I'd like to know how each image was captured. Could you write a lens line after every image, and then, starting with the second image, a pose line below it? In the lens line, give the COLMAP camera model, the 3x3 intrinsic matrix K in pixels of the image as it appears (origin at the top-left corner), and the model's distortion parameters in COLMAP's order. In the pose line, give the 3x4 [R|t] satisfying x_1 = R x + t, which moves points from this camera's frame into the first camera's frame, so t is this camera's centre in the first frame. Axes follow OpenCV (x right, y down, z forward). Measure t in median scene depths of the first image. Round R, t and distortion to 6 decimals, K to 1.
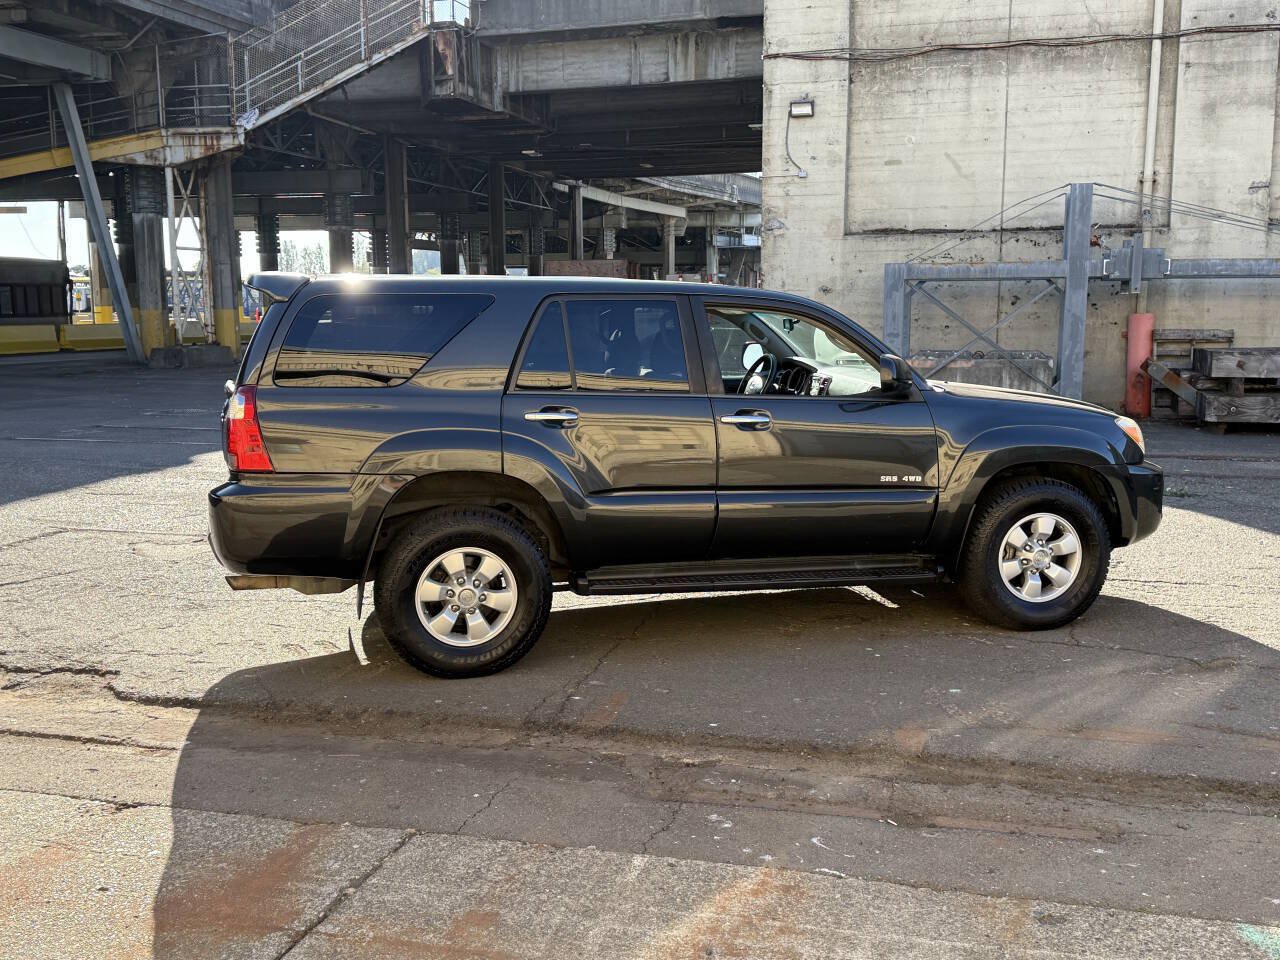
lens RADIAL K [[1275.1, 0, 647.1], [0, 1275.1, 482.4], [0, 0, 1]] dist [0.183960, -0.381260]
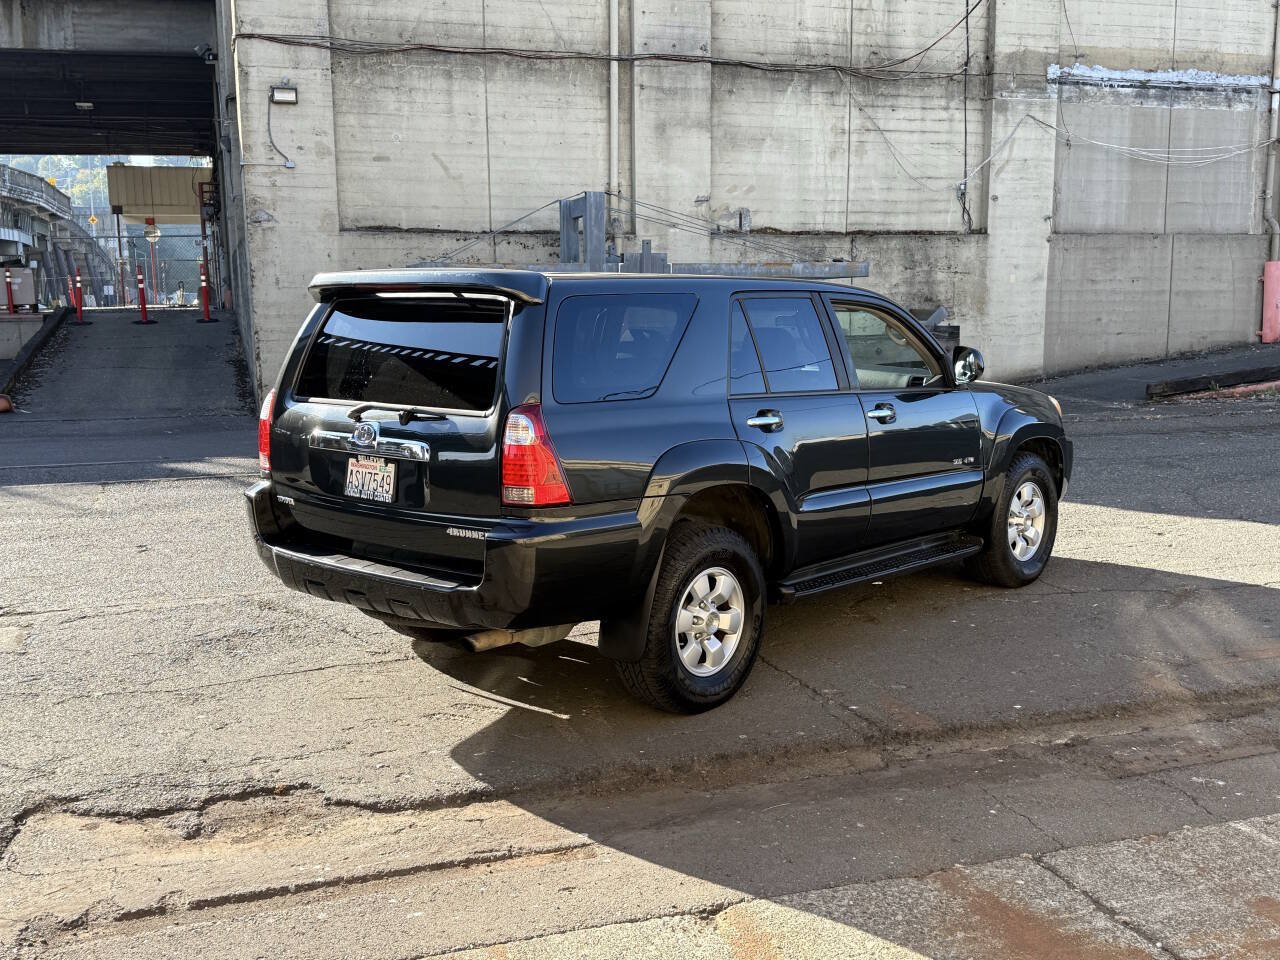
lens RADIAL K [[1275.5, 0, 634.3], [0, 1275.5, 482.9], [0, 0, 1]] dist [0.180487, -0.372777]
pose [[0.838029, -0.083750, 0.539160, -0.237631], [0.083185, 0.996209, 0.025450, -0.013357], [-0.539247, 0.023522, 0.841819, 0.089749]]
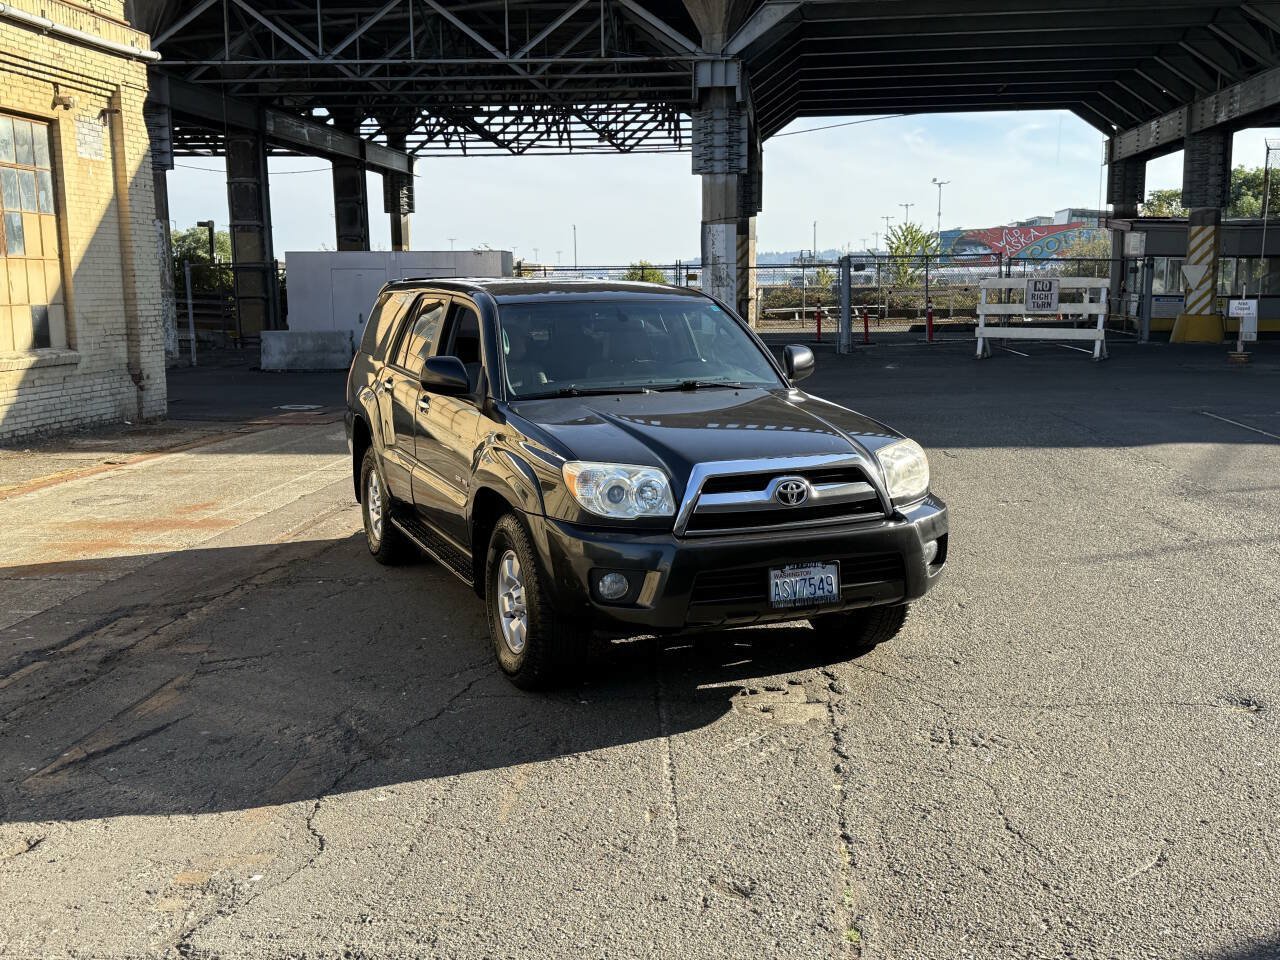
lens RADIAL K [[1275.7, 0, 641.2], [0, 1275.7, 478.0], [0, 0, 1]] dist [0.178293, -0.374236]
pose [[0.146400, 0.153395, -0.977260, 0.459054], [-0.130295, 0.982287, 0.134665, -0.060916], [0.980607, 0.107617, 0.163793, 0.371080]]
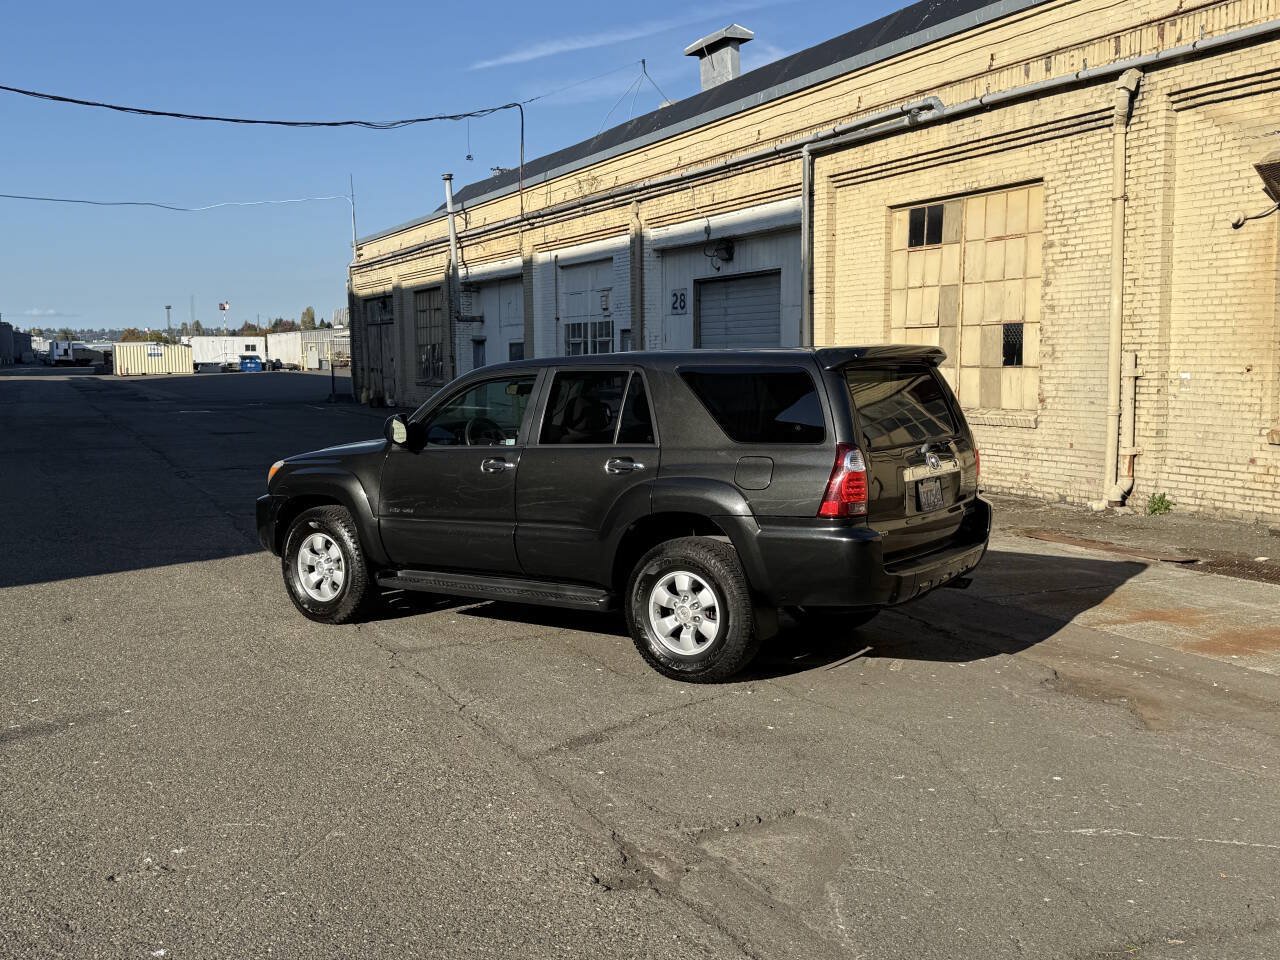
lens RADIAL K [[1271.2, 0, 644.9], [0, 1271.2, 482.4], [0, 0, 1]] dist [0.194696, -0.419491]
pose [[-0.641746, -0.066223, 0.764053, -0.389197], [0.120084, 0.975299, 0.185394, -0.106443], [-0.757458, 0.210726, -0.617942, 0.720688]]
